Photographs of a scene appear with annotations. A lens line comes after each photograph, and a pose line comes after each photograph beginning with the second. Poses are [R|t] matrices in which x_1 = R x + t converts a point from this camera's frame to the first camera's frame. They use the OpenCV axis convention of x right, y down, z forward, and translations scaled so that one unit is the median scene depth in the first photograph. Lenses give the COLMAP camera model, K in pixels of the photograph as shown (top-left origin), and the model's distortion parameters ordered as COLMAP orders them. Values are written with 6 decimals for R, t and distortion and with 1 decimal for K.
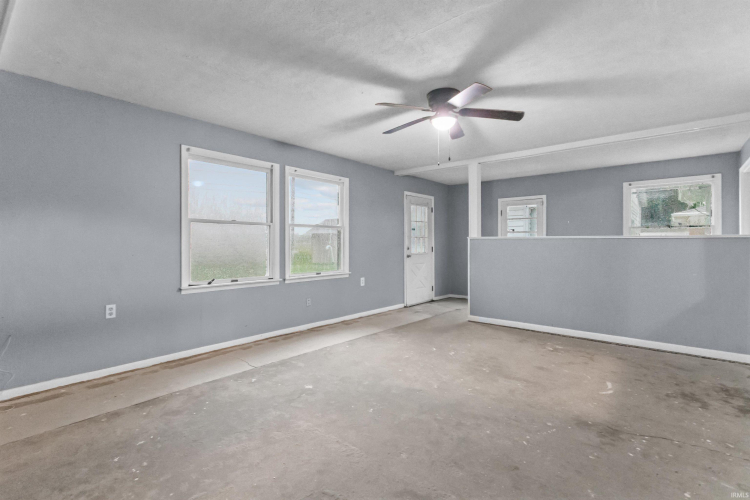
lens RADIAL K [[355.9, 0, 371.2], [0, 355.9, 245.6], [0, 0, 1]] dist [0.002420, 0.000072]
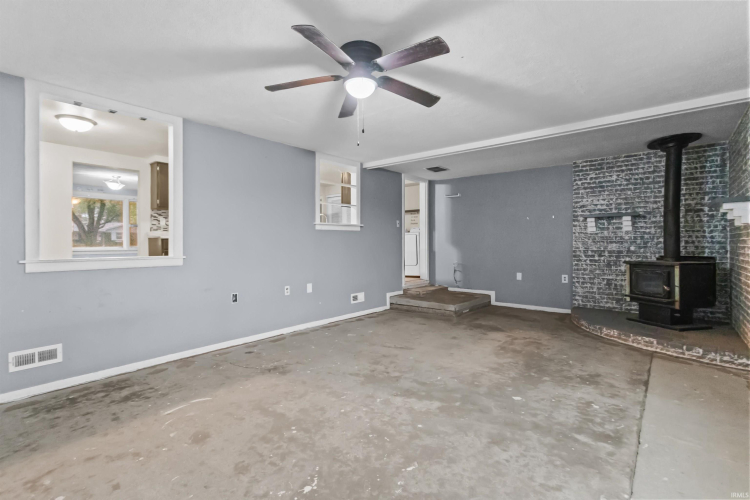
lens RADIAL K [[355.9, 0, 374.3], [0, 355.9, 247.3], [0, 0, 1]] dist [0.002420, 0.000072]
pose [[-0.999951, 0.009280, -0.003352, 0.191582], [0.009224, 0.999826, 0.016220, -0.009514], [0.003502, 0.016188, -0.999863, 1.910405]]
